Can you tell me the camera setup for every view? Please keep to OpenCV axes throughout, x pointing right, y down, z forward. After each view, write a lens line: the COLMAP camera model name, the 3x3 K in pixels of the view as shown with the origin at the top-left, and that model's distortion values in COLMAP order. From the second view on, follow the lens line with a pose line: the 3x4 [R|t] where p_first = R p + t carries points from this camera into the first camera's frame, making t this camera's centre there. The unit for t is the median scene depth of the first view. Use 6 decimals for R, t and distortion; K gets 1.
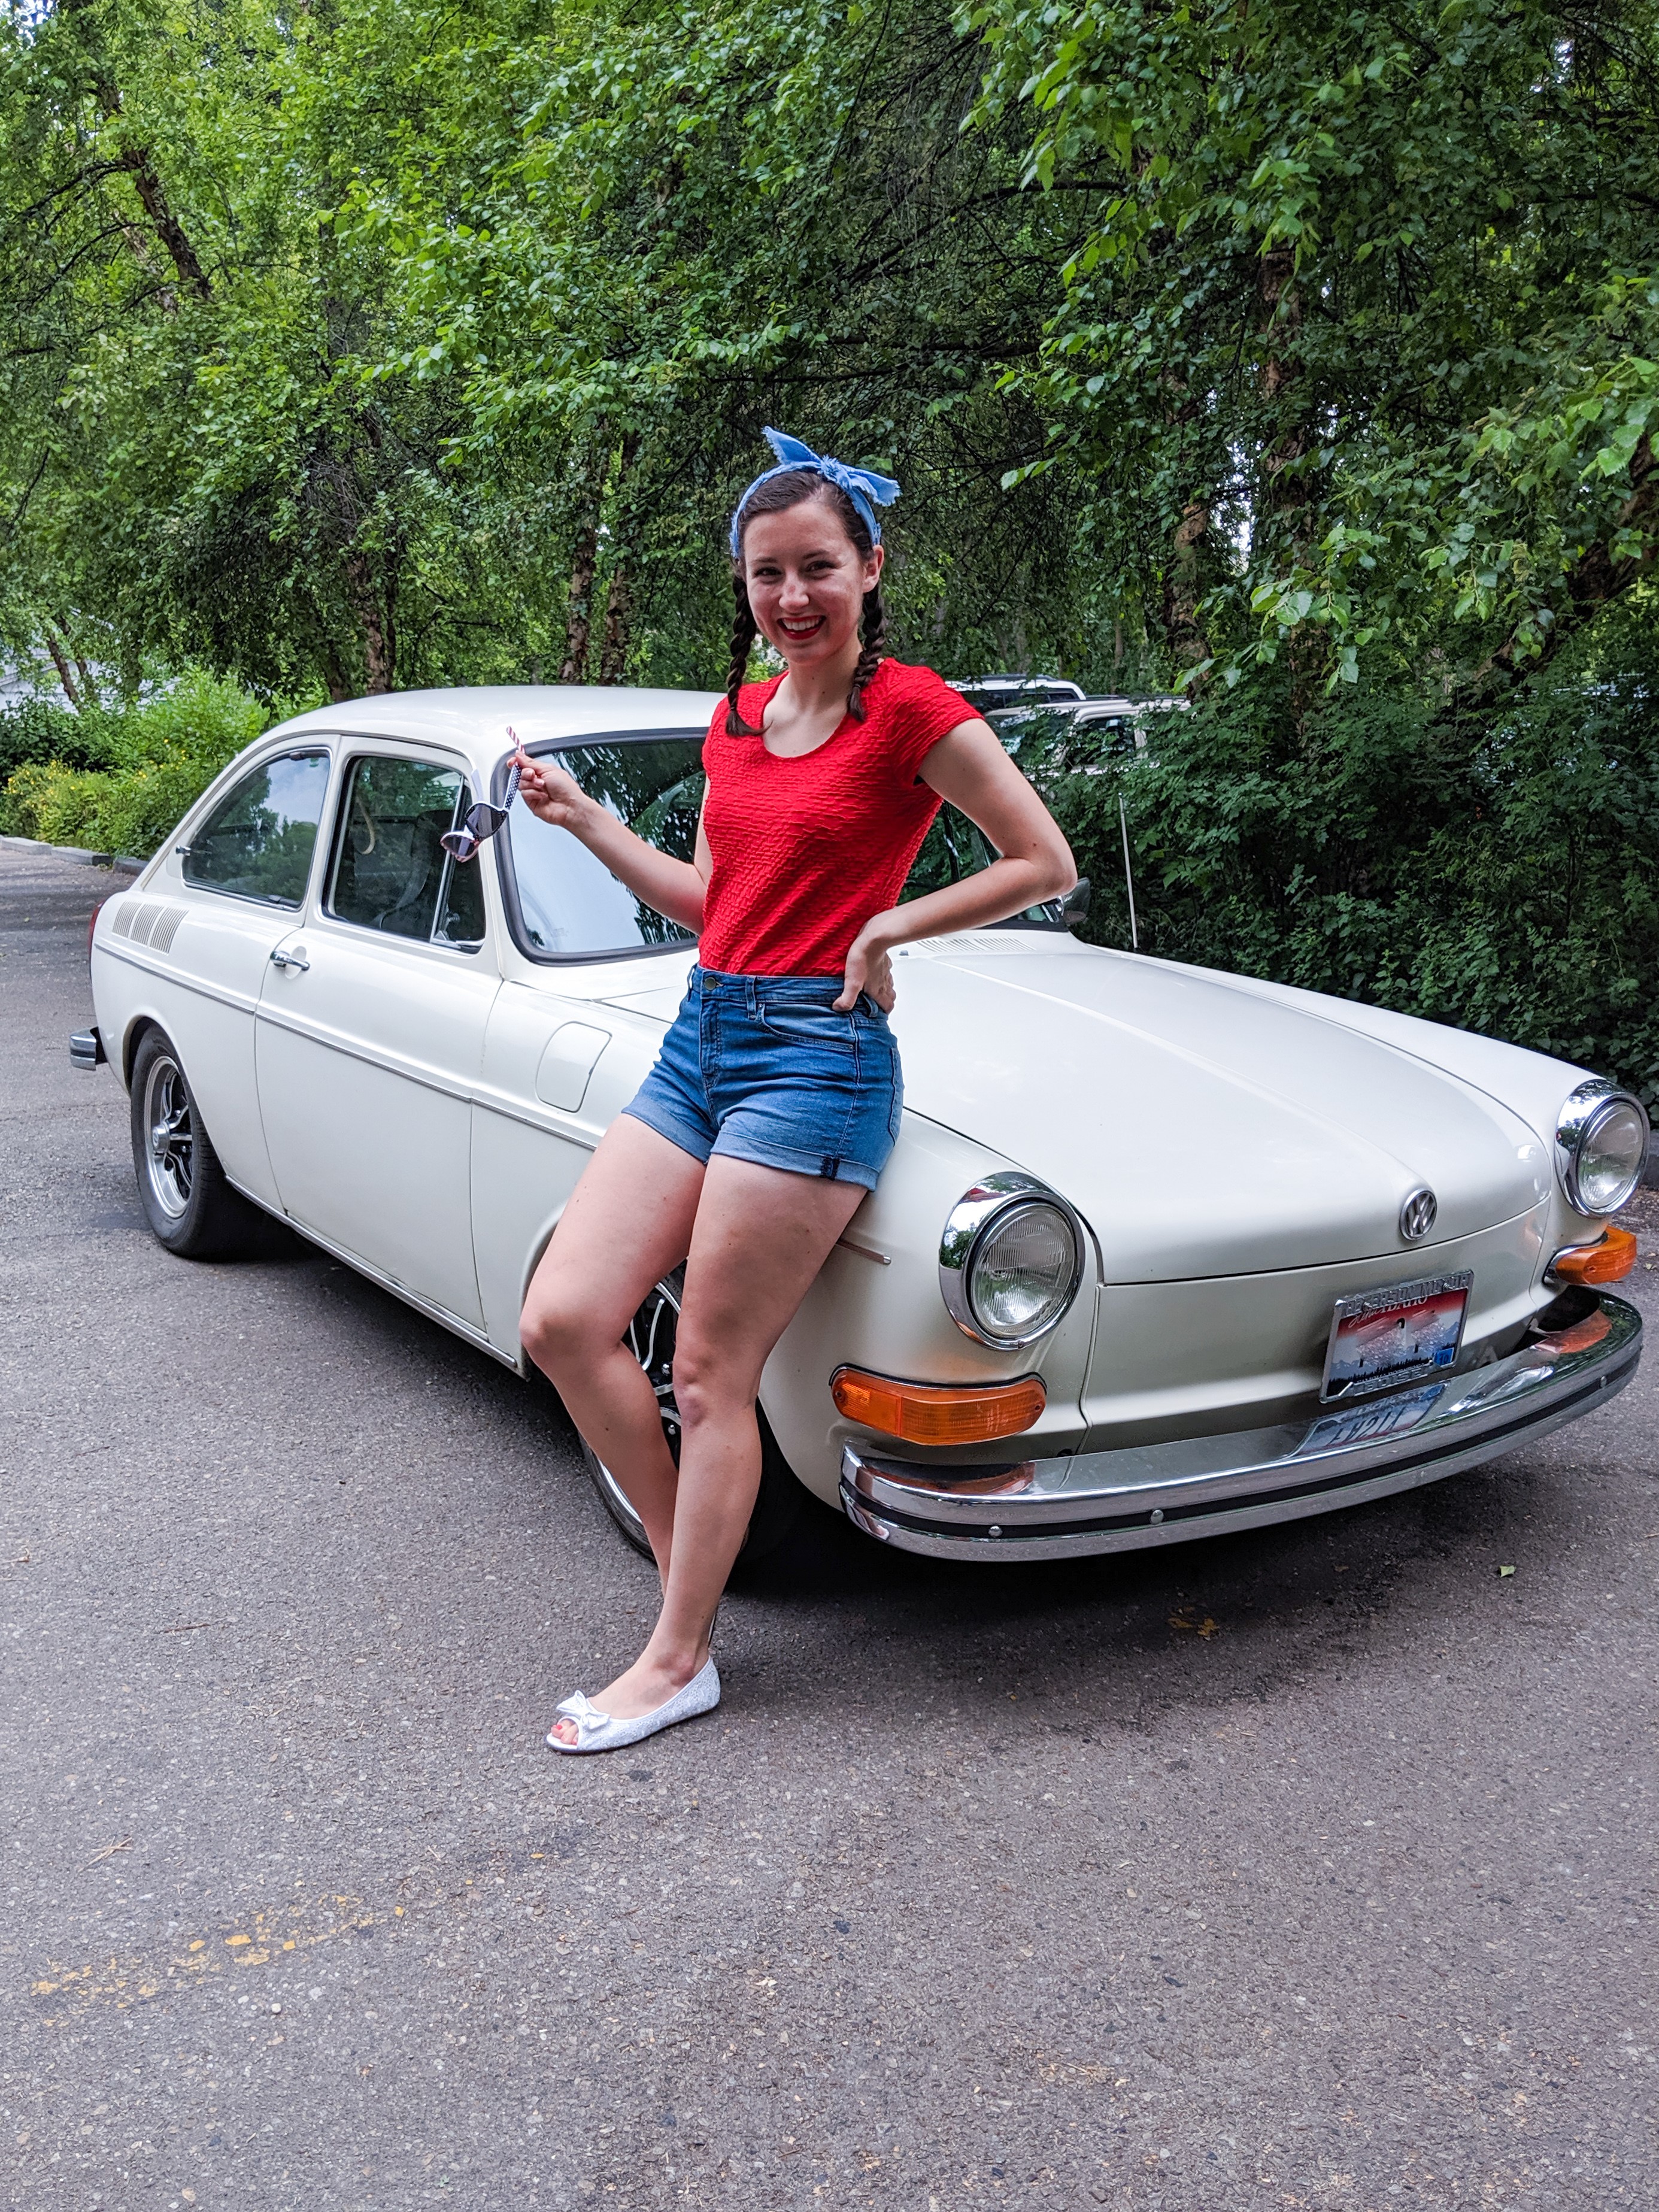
lens RADIAL K [[1924.8, 0, 796.5], [0, 1924.8, 1107.2], [0, 0, 1]] dist [-0.011817, 0.034278]
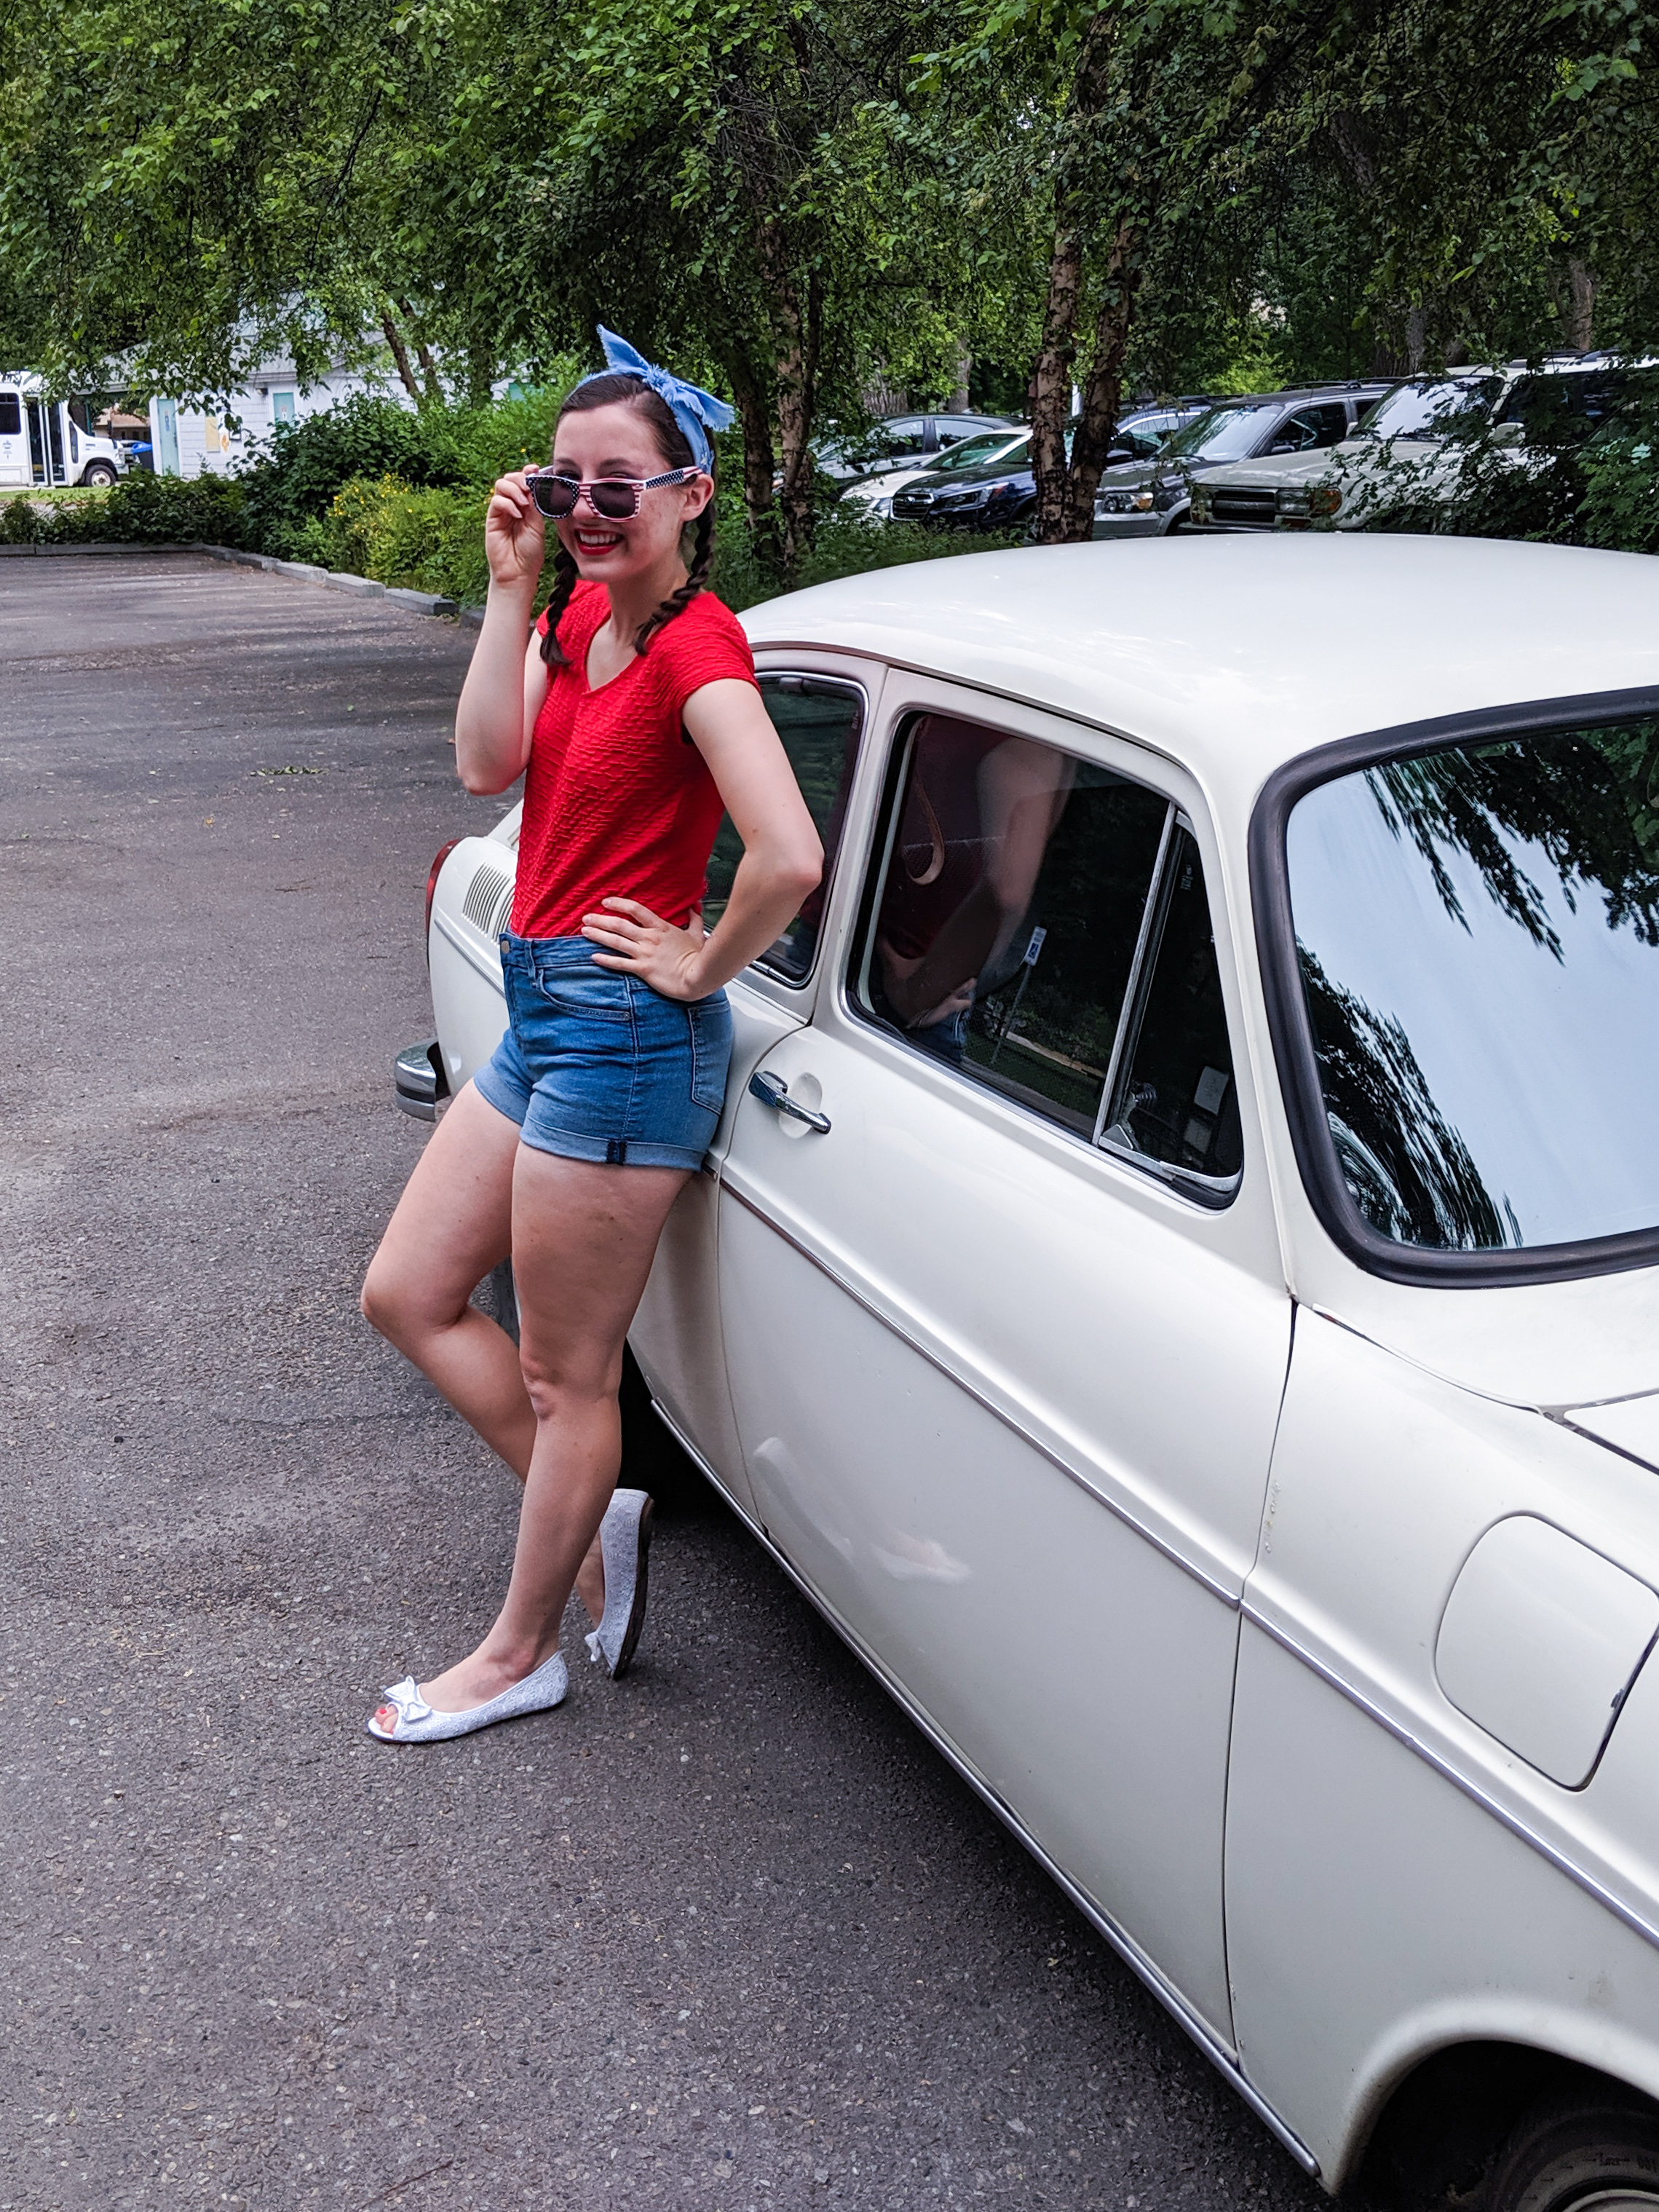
lens RADIAL K [[2397.8, 0, 897.0], [0, 2397.8, 970.6], [0, 0, 1]] dist [-0.005066, 0.004444]
pose [[0.987233, 0.018266, -0.158230, -0.057832], [-0.012332, 0.999186, 0.038408, -0.060291], [0.158803, -0.035967, 0.986655, 0.159502]]
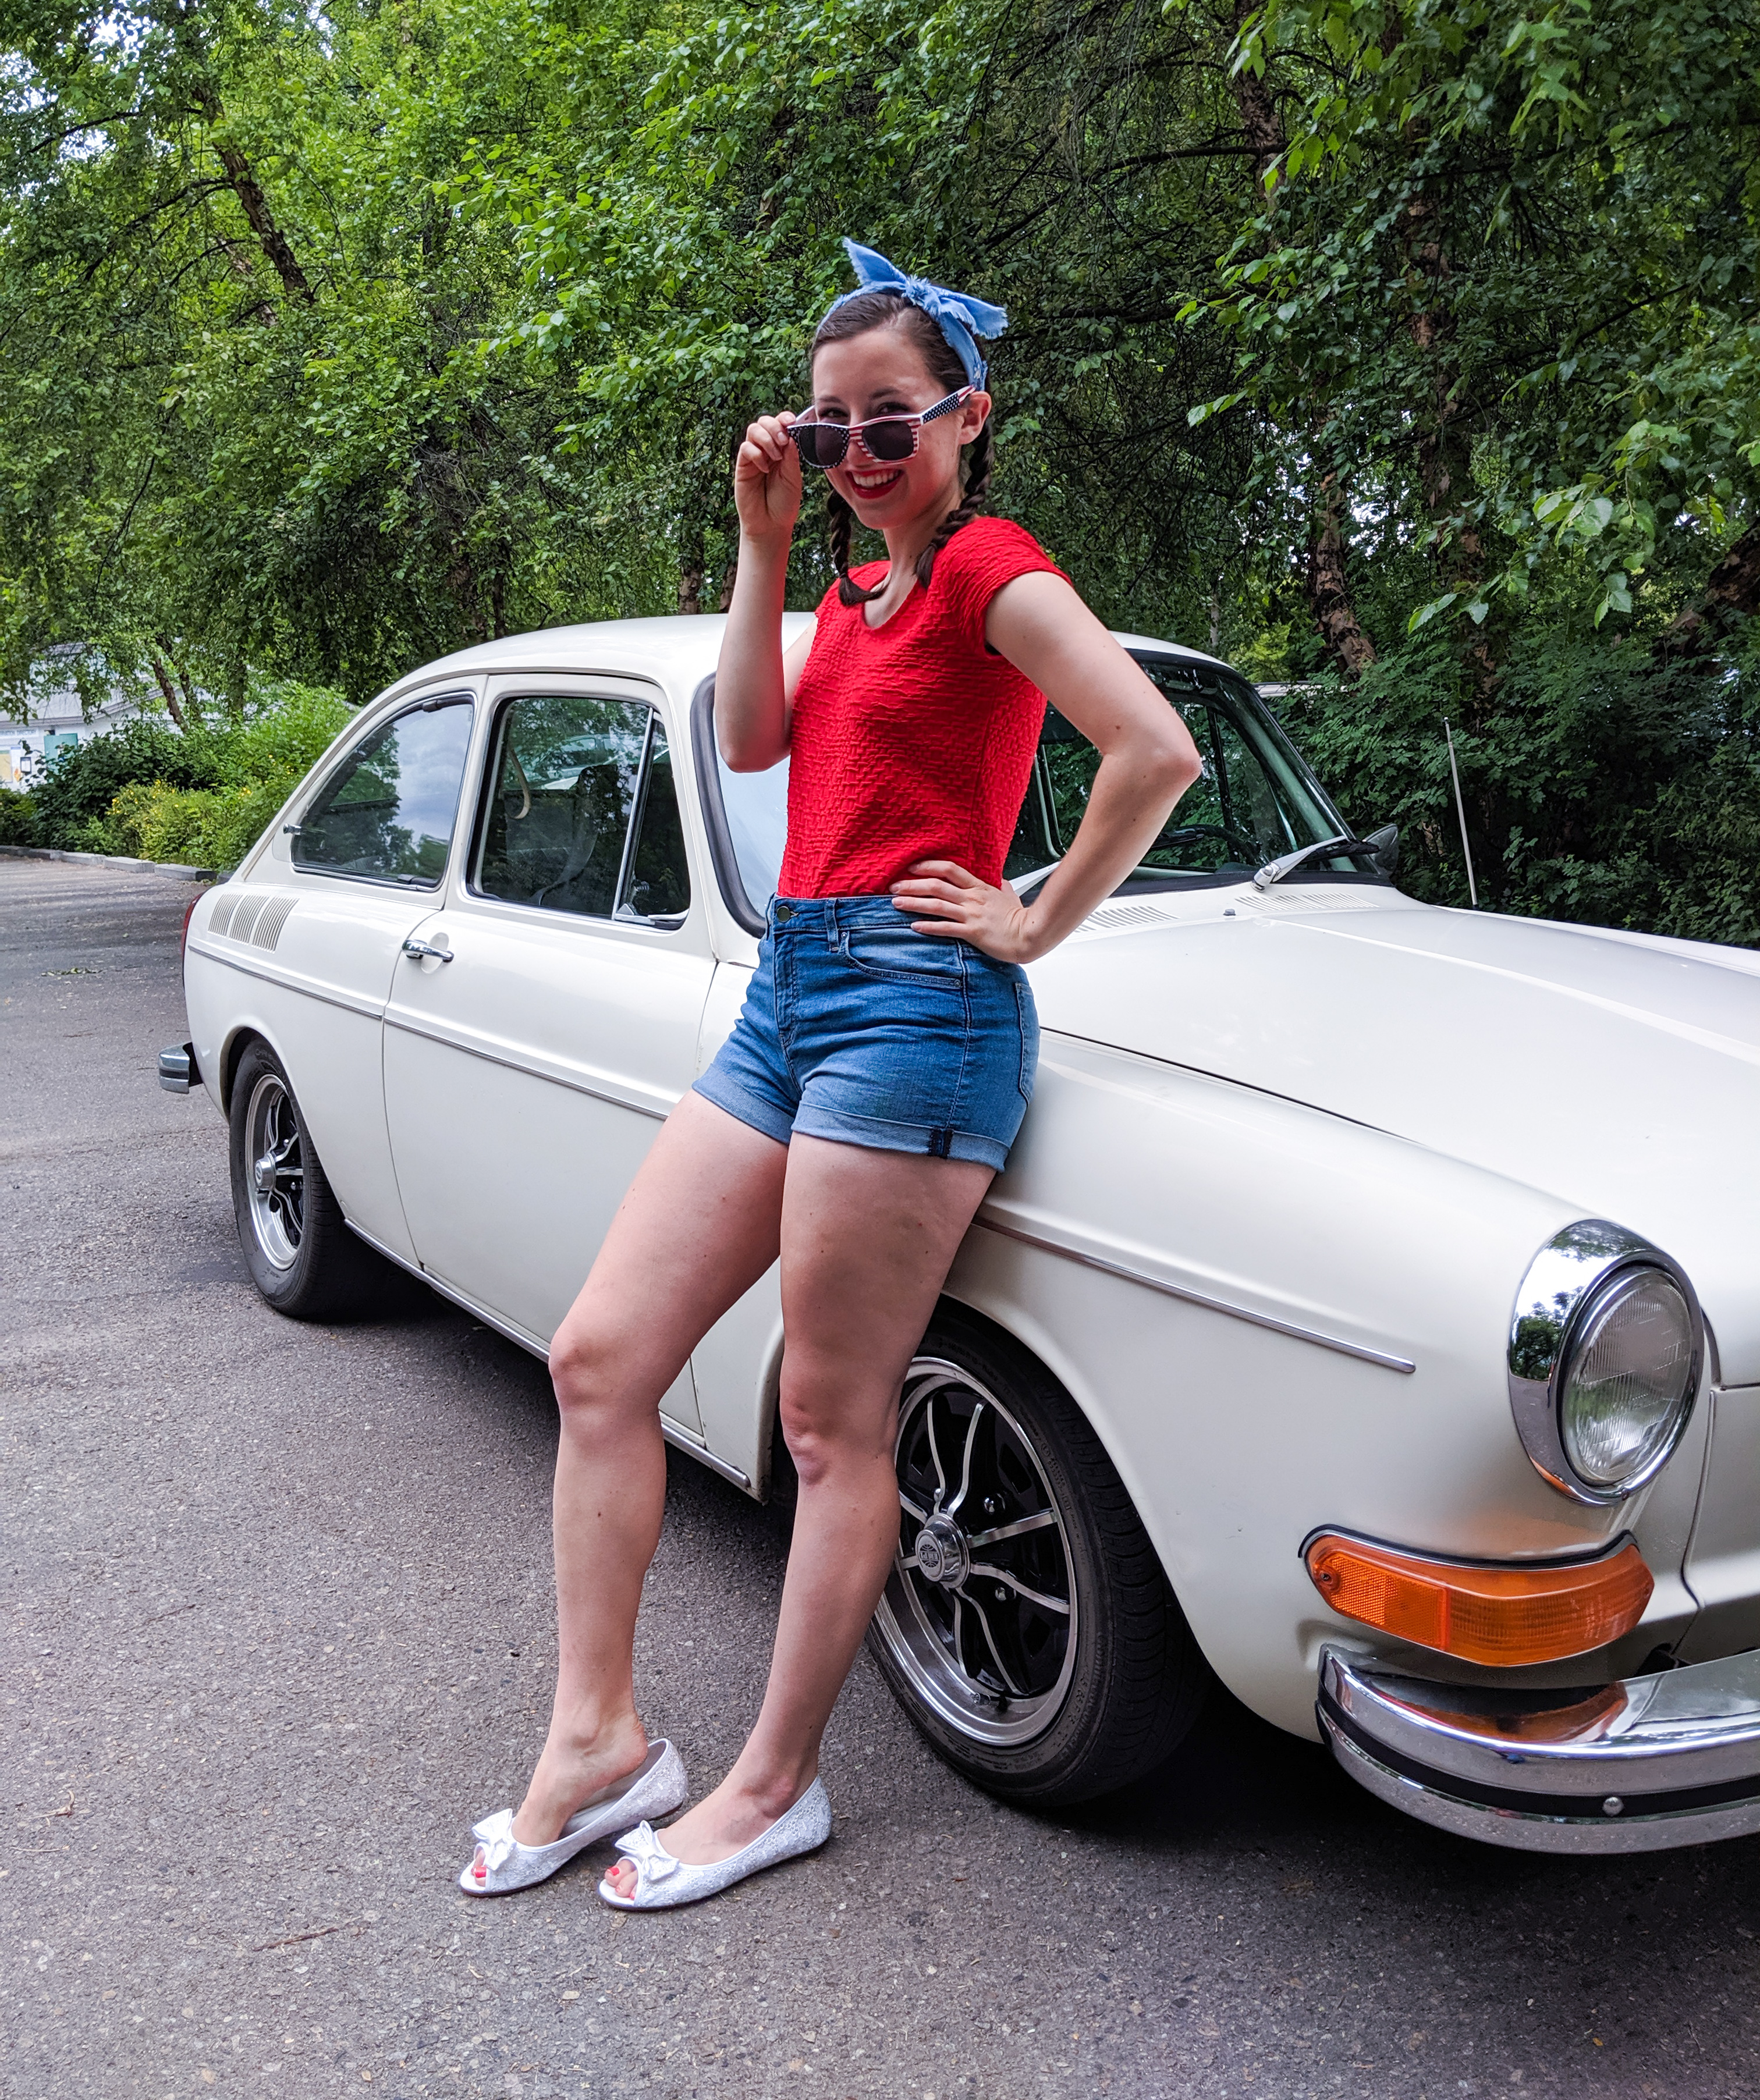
lens RADIAL K [[1896.1, 0, 912.4], [0, 1896.1, 929.4], [0, 0, 1]] dist [-0.015539, 0.041859]
pose [[0.999524, -0.028645, 0.011487, -0.031100], [0.029579, 0.995350, -0.091666, -0.003030], [-0.008808, 0.091962, 0.995724, 0.093588]]
